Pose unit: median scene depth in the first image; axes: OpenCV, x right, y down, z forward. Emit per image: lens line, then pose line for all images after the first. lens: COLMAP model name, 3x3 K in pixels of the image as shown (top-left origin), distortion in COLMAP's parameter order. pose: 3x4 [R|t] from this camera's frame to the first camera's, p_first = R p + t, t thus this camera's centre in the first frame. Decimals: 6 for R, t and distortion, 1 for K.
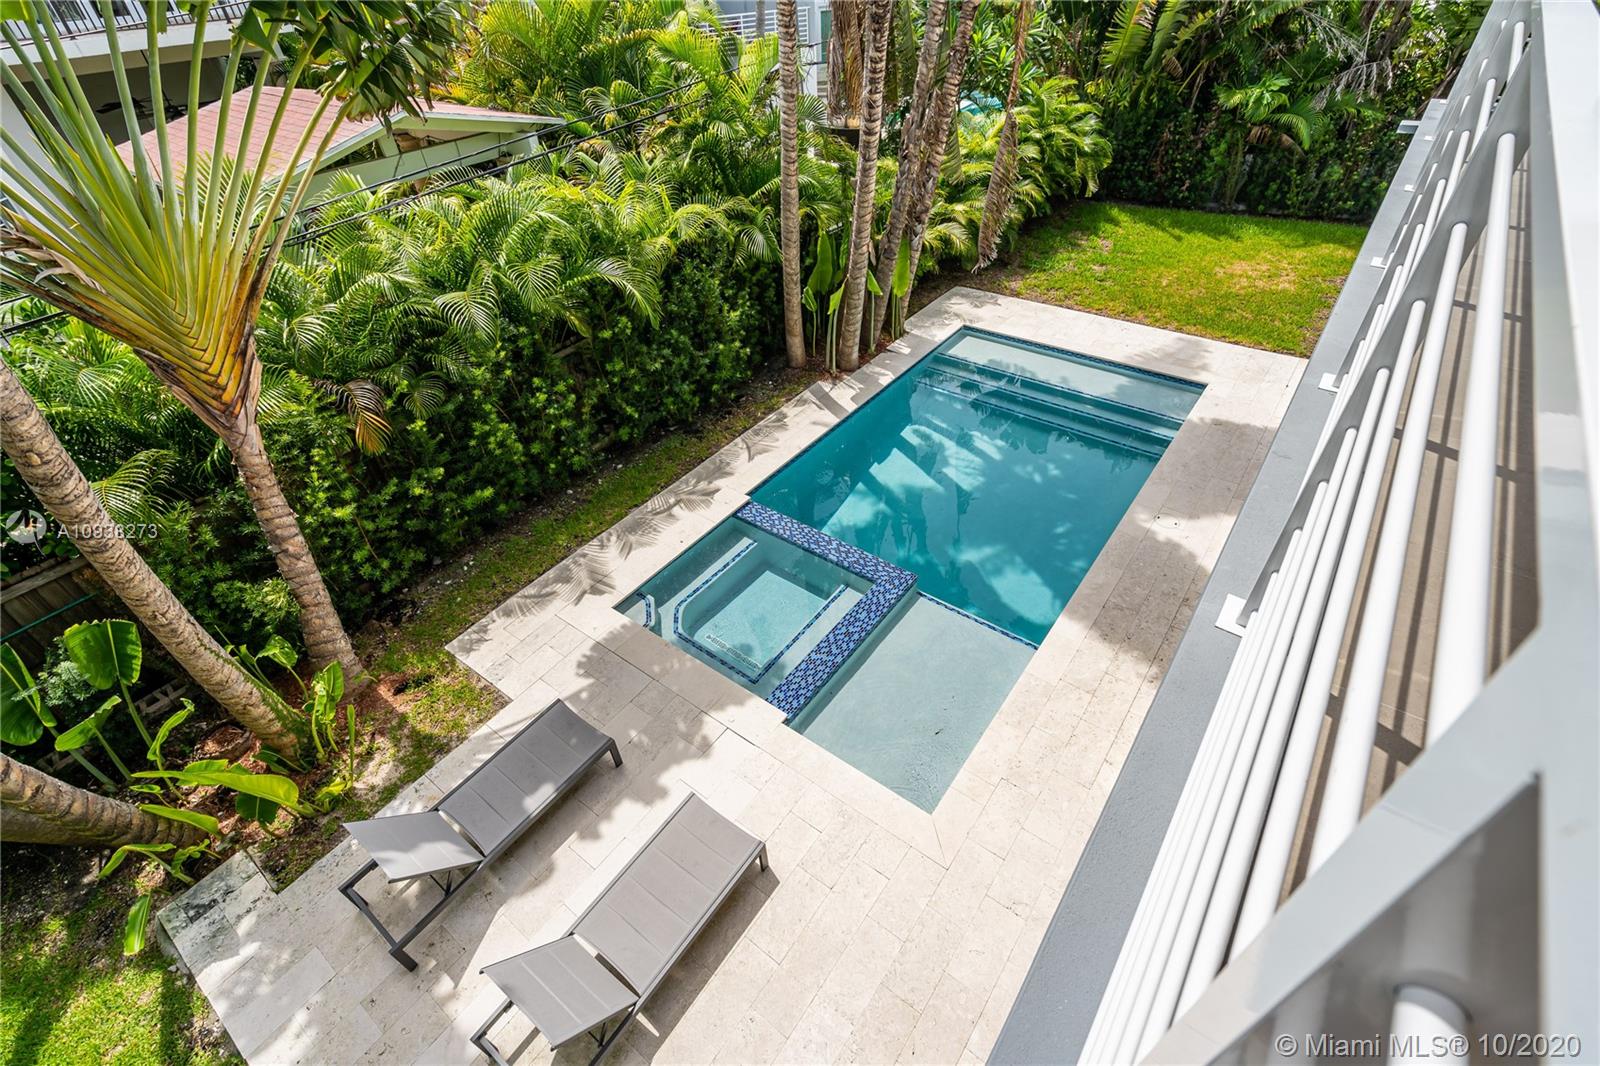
lens RADIAL K [[735.6, 0, 797.7], [0, 735.6, 528.7], [0, 0, 1]] dist [-0.000663, -0.000026]
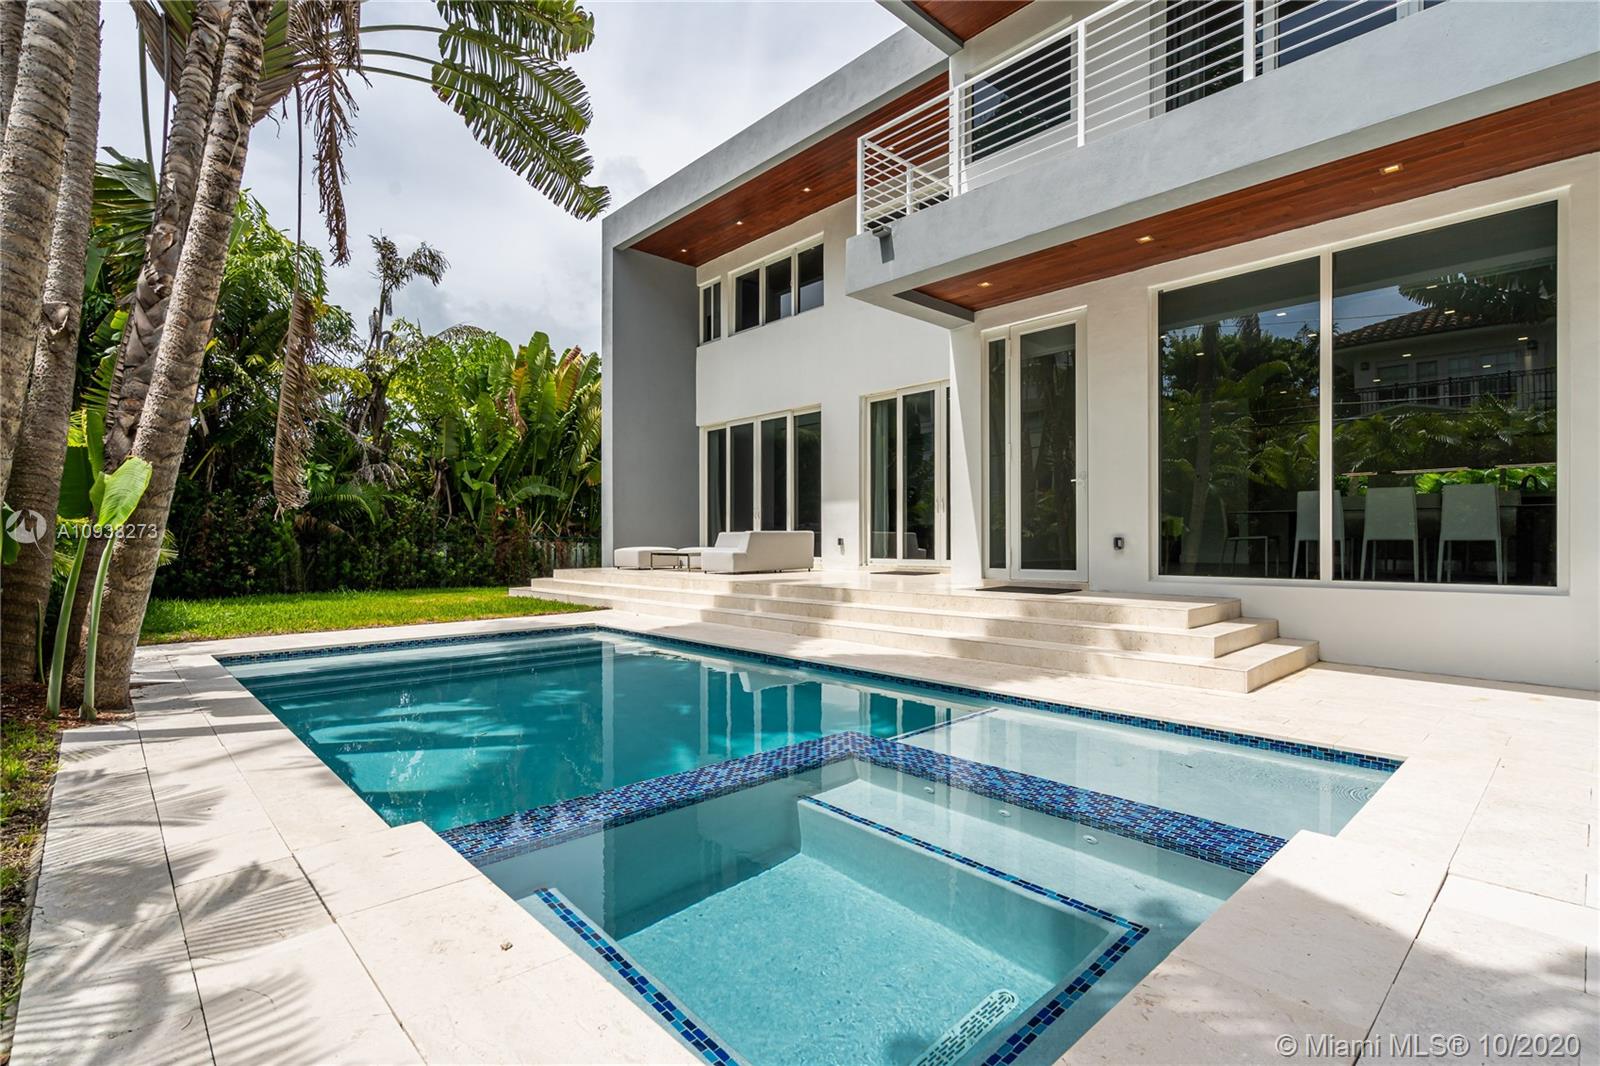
lens RADIAL K [[763.7, 0, 793.5], [0, 763.7, 540.7], [0, 0, 1]] dist [-0.001554, -0.000127]
pose [[0.169716, 0.046142, 0.984412, -0.293942], [0.631063, 0.762150, -0.144522, 0.009875], [-0.756938, 0.645754, 0.100231, 0.650329]]
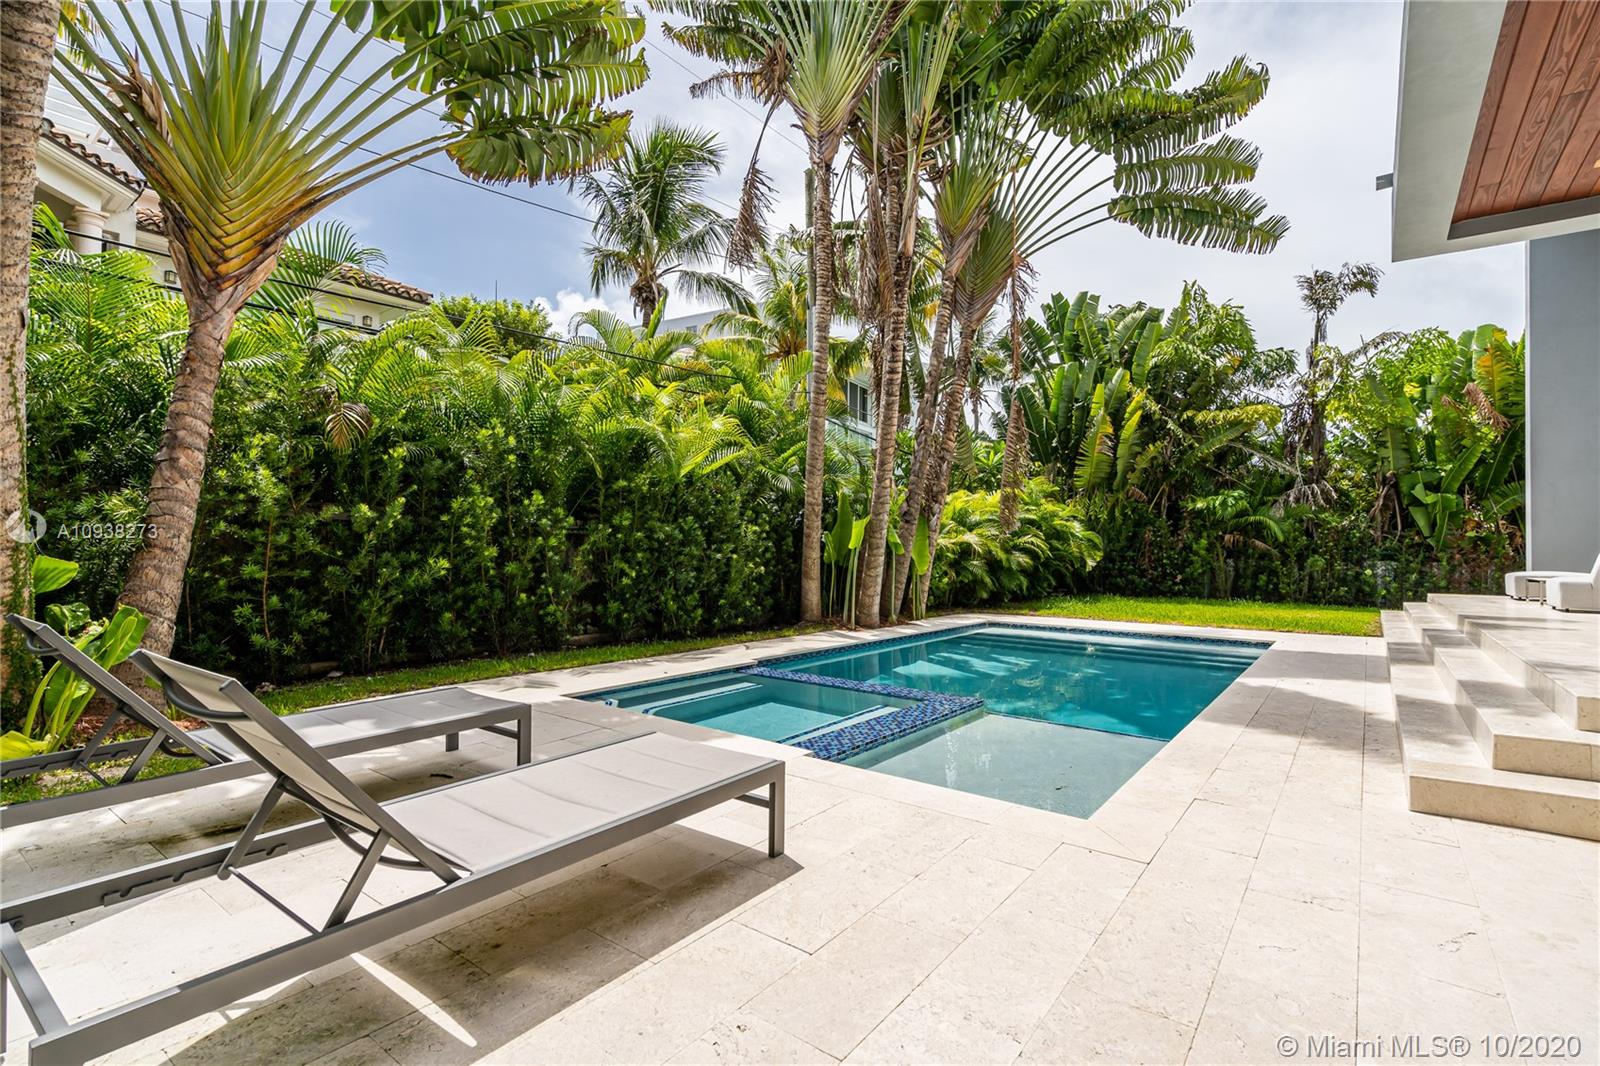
lens RADIAL K [[754.9, 0, 797.4], [0, 754.9, 529.5], [0, 0, 1]] dist [-0.001787, 0.000476]
pose [[0.998153, 0.060549, -0.005002, -0.021167], [-0.048639, 0.747064, -0.662971, 0.326310], [-0.036405, 0.661989, 0.748629, 0.245582]]
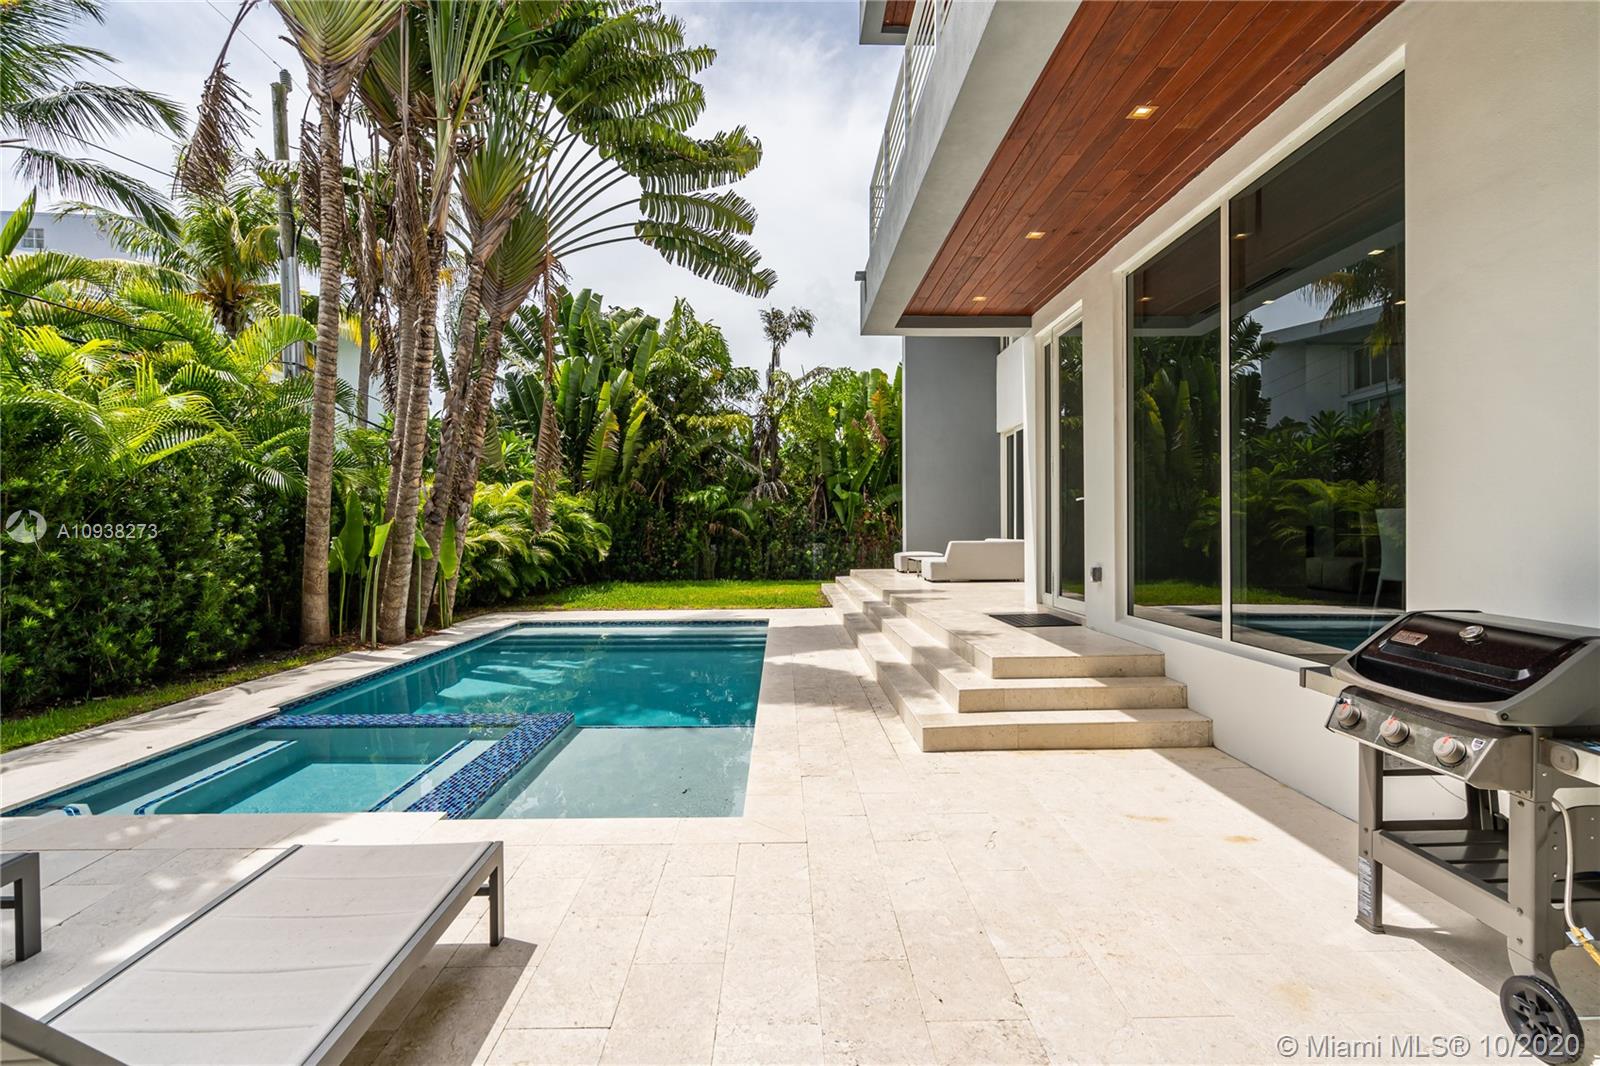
lens RADIAL K [[755.0, 0, 800.4], [0, 755.0, 527.5], [0, 0, 1]] dist [-0.001363, 0.000562]
pose [[0.782138, 0.043097, 0.621613, -0.104585], [0.377440, 0.760989, -0.527670, 0.302202], [-0.495782, 0.647332, 0.578932, 0.236270]]
